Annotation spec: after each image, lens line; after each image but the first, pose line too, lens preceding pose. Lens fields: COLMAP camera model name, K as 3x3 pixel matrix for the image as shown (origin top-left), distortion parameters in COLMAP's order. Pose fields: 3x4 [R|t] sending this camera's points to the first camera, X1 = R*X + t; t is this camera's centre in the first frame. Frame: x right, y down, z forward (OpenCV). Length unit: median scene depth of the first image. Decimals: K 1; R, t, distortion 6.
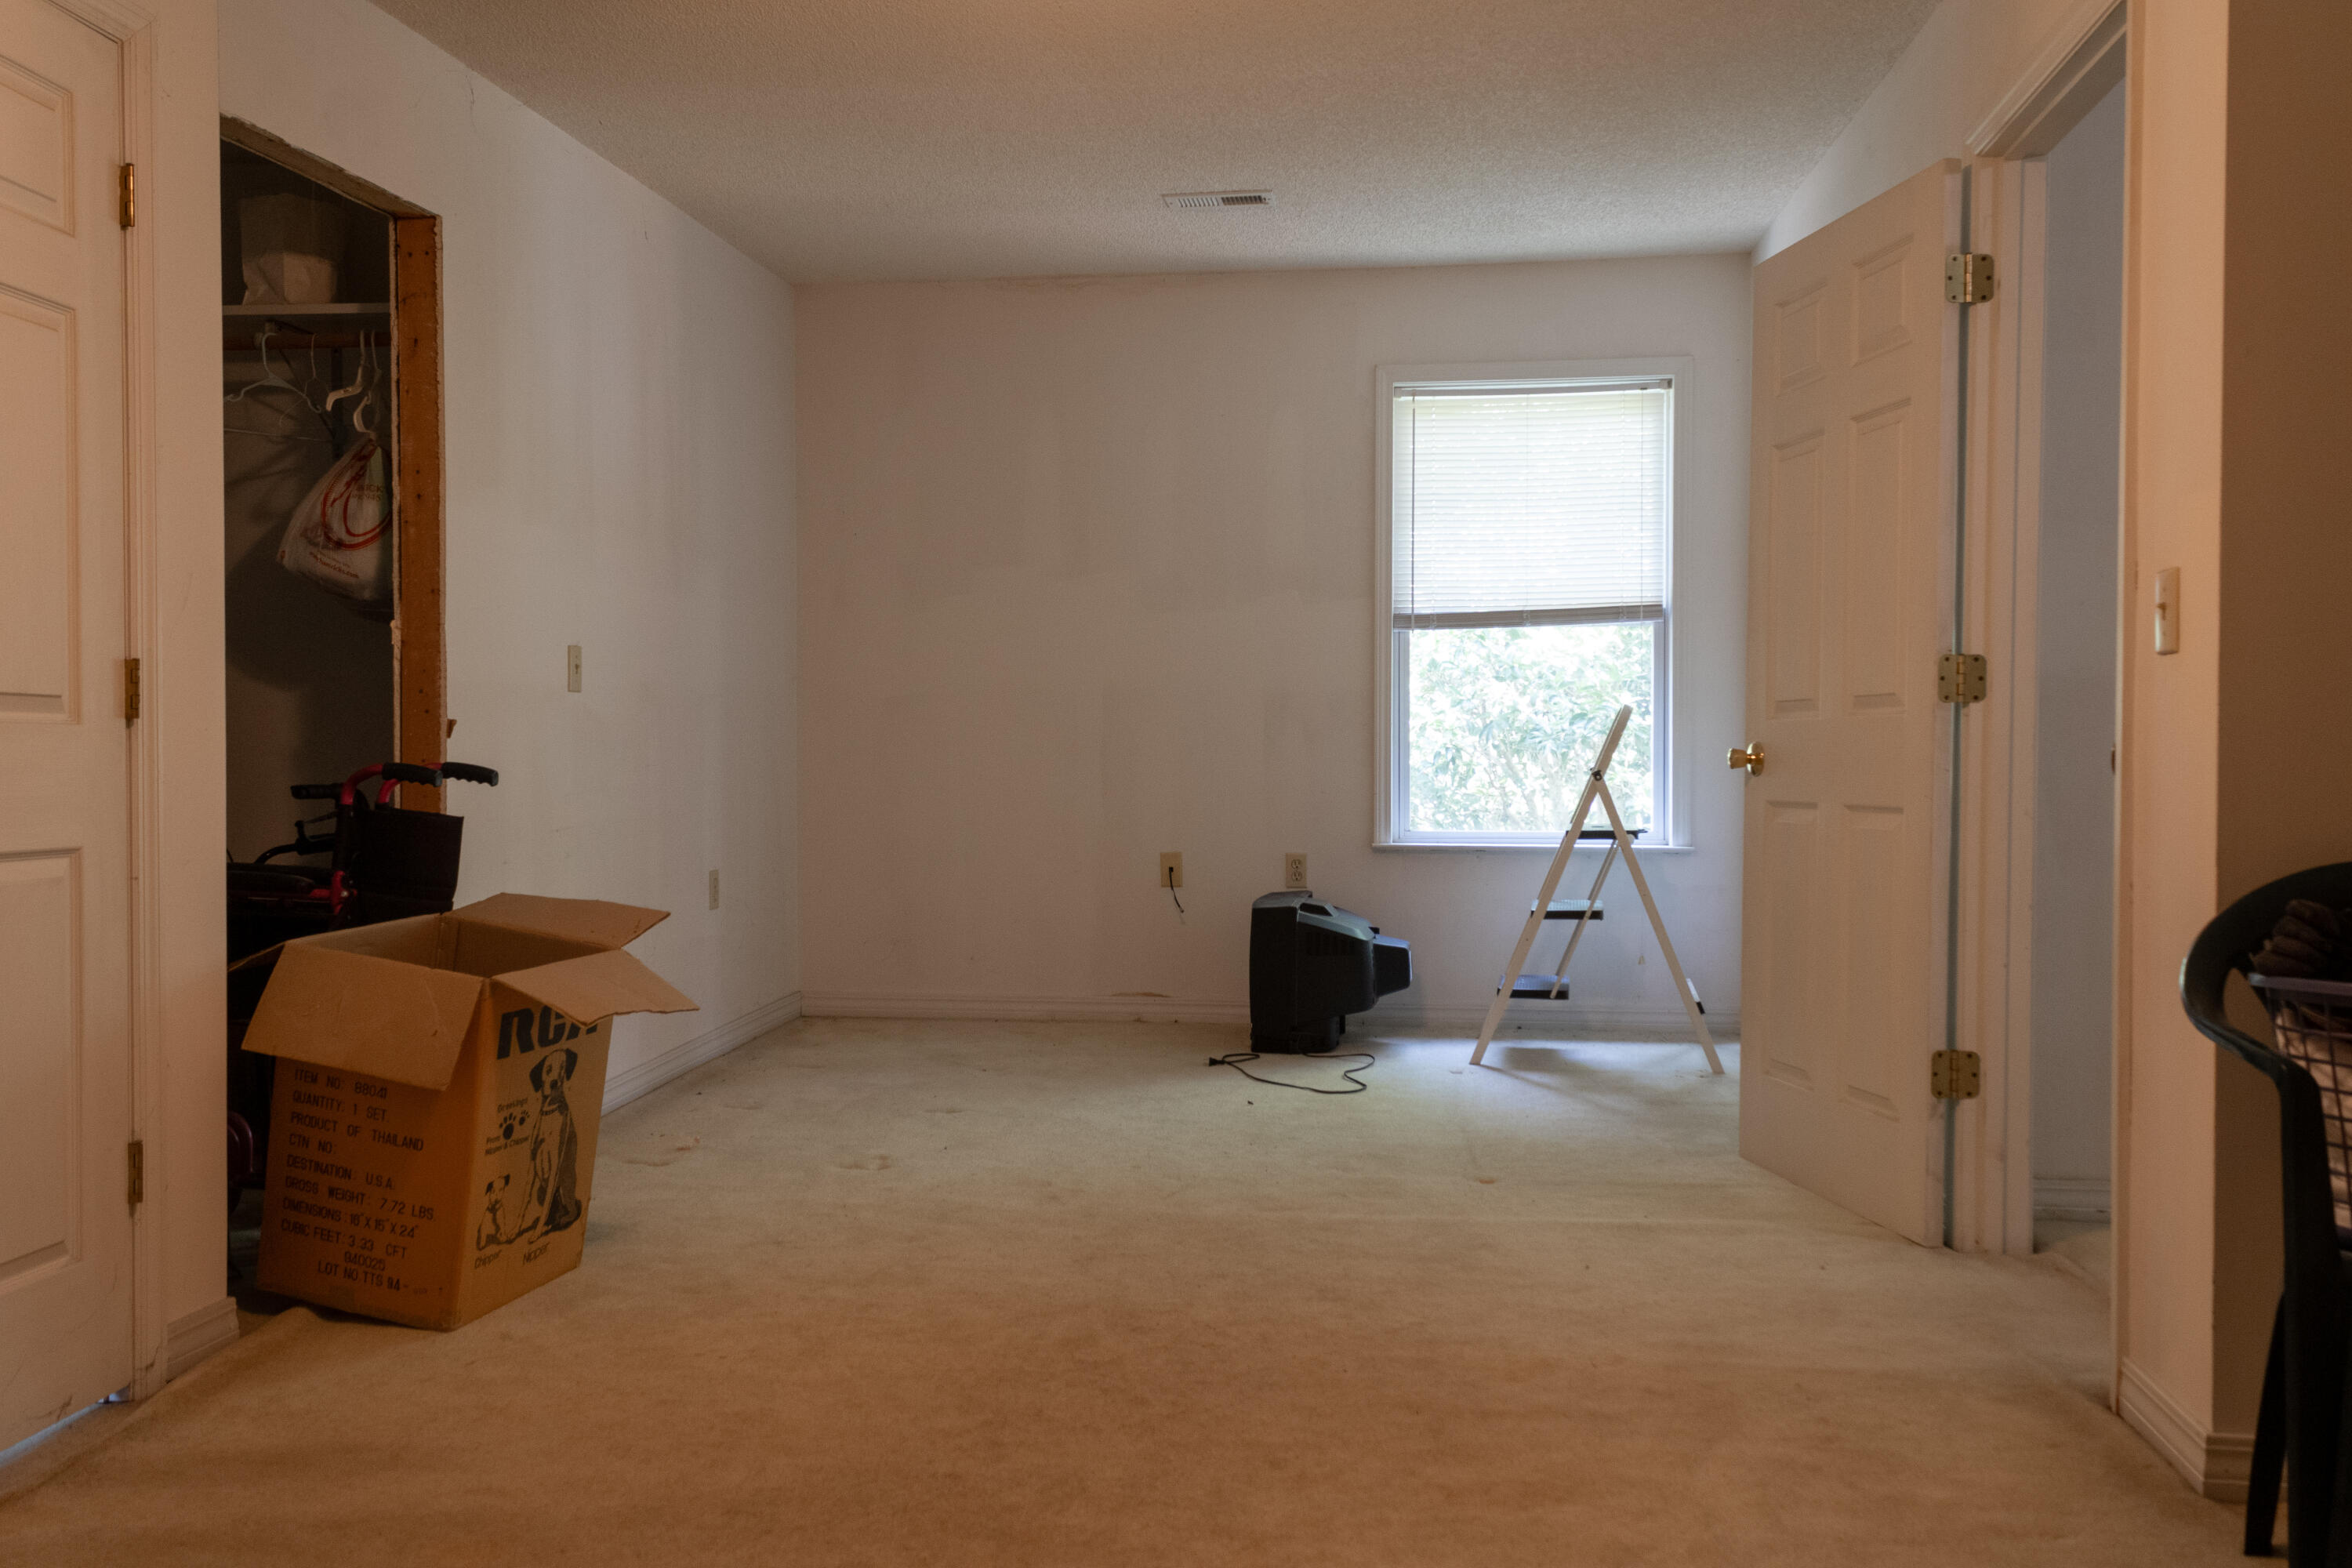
lens RADIAL K [[1918.7, 0, 1171.3], [0, 1918.7, 781.3], [0, 0, 1]] dist [0.024156, -0.019097]
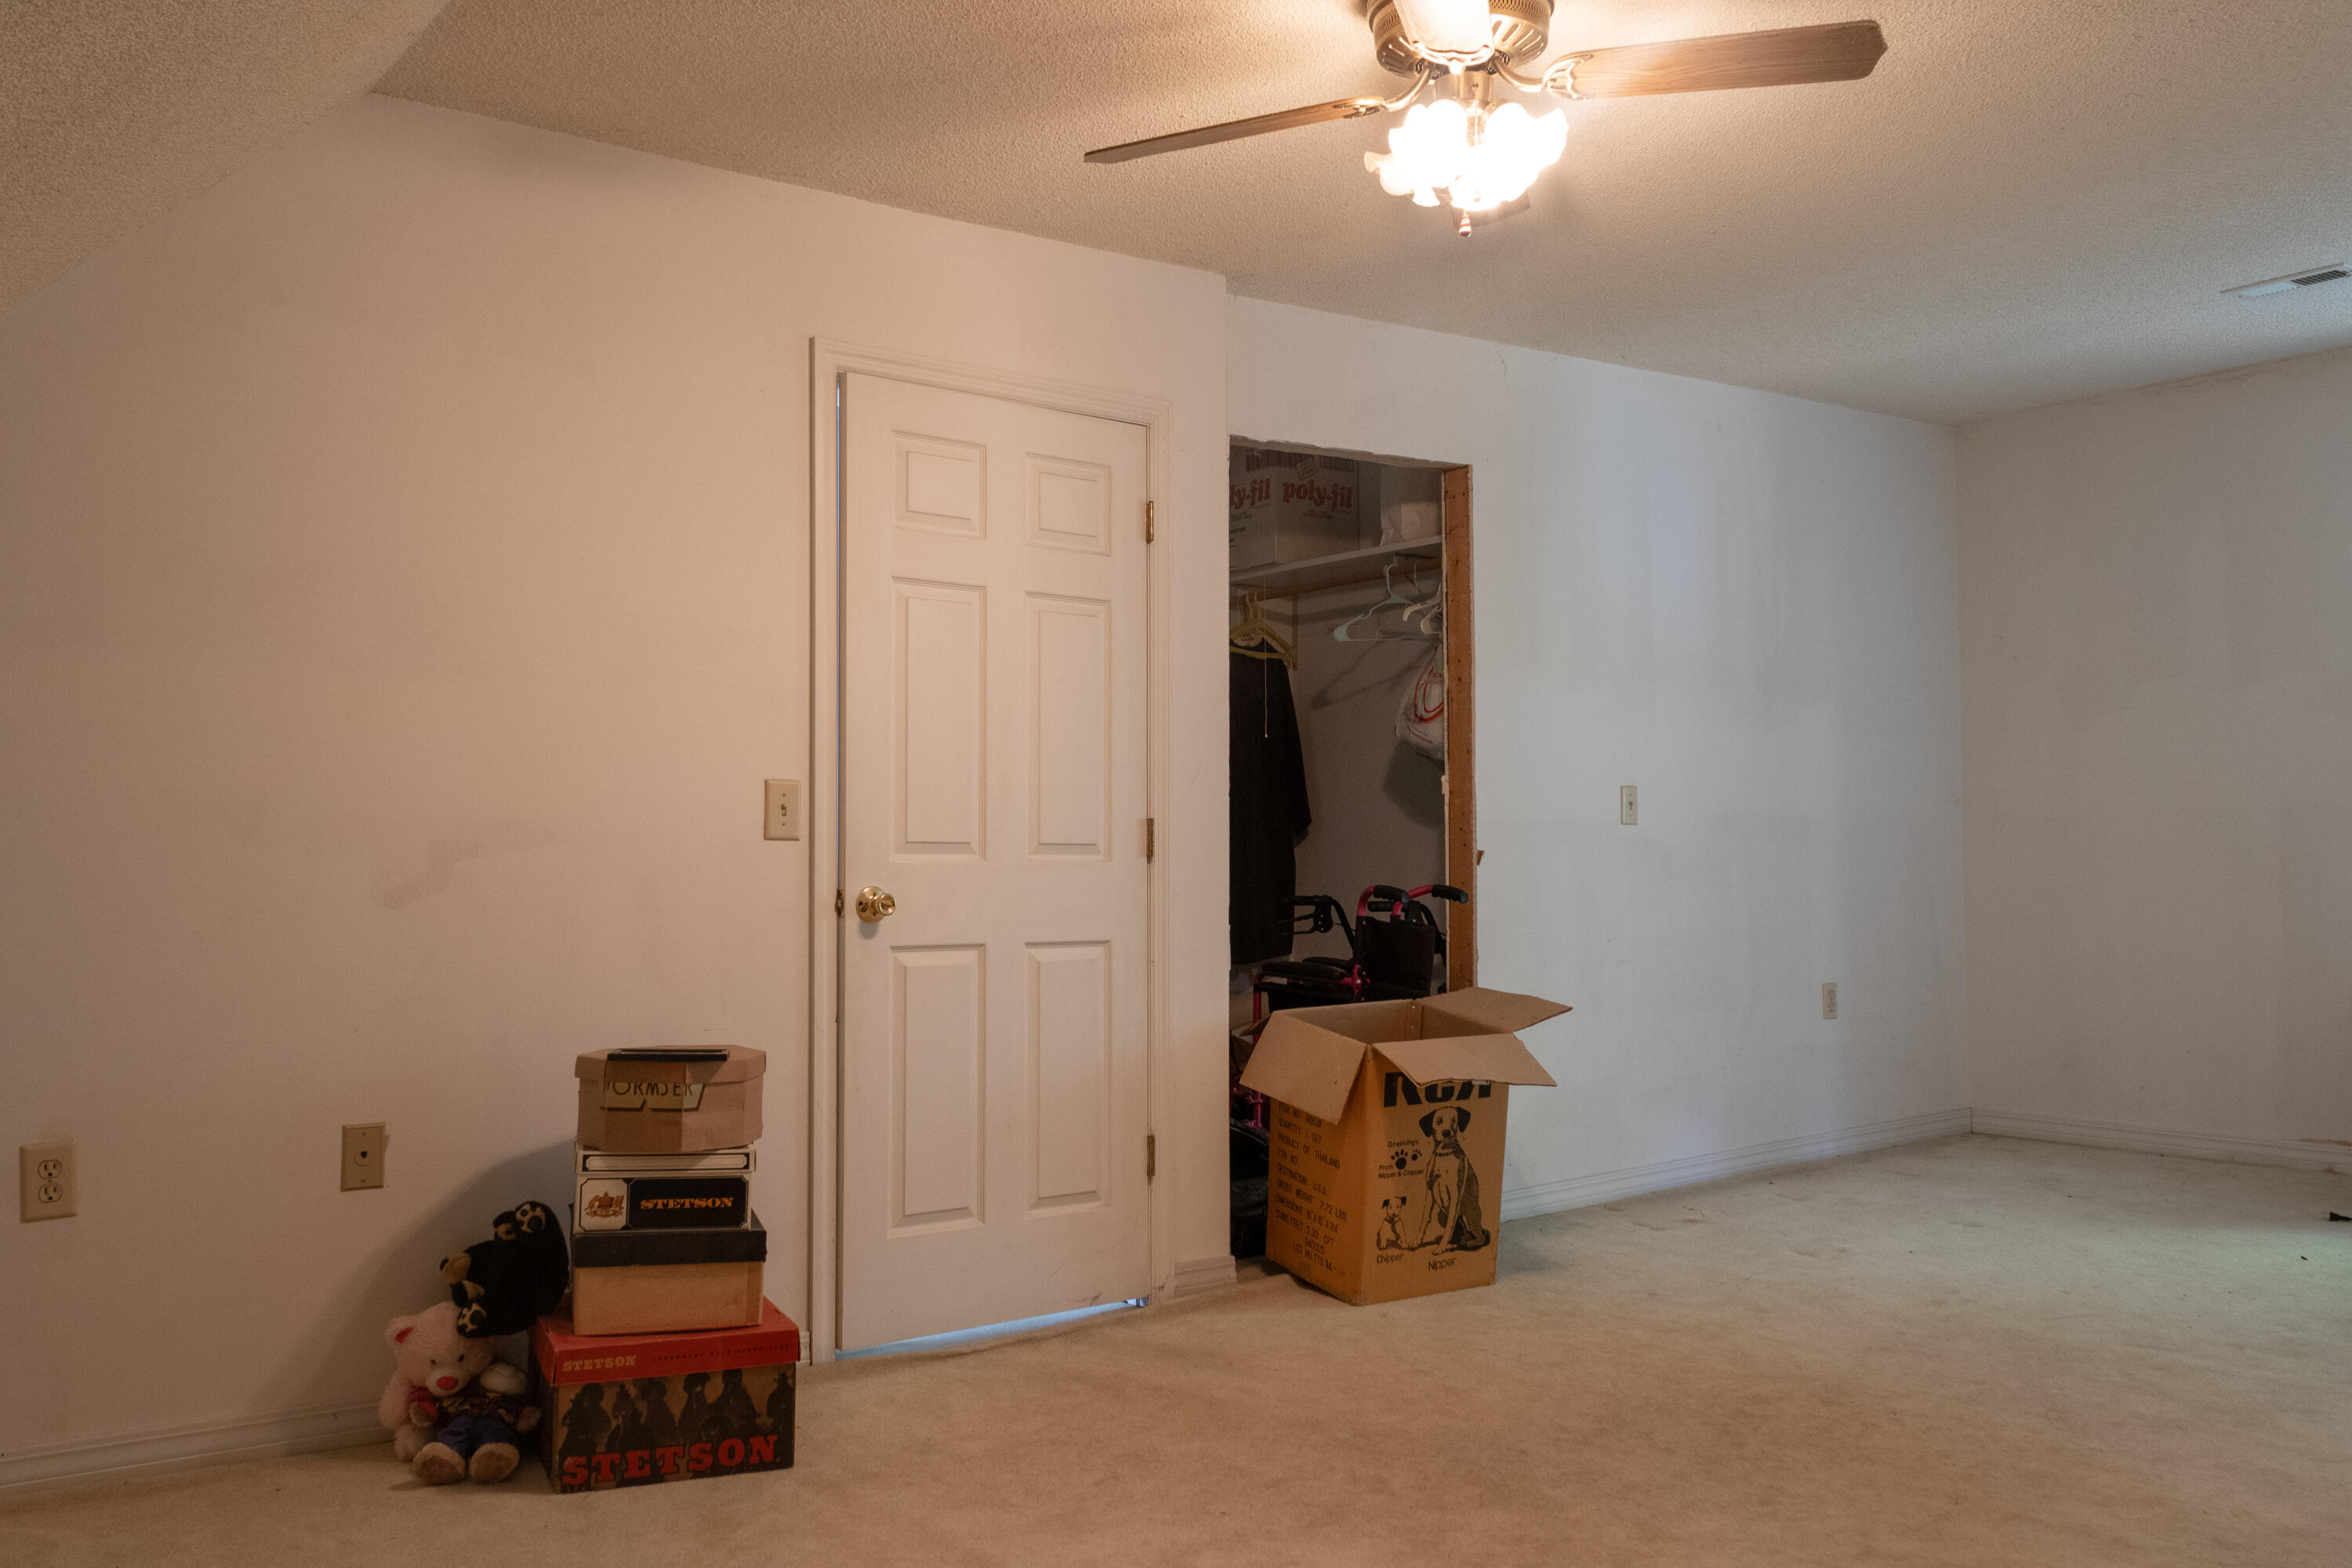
lens RADIAL K [[1918.7, 0, 1176.6], [0, 1918.7, 783.4], [0, 0, 1]] dist [0.024156, -0.019097]
pose [[0.703792, -0.035514, -0.709518, 0.486525], [-0.006252, 0.998401, -0.056175, -0.004841], [0.710379, 0.043972, 0.702444, -0.054147]]
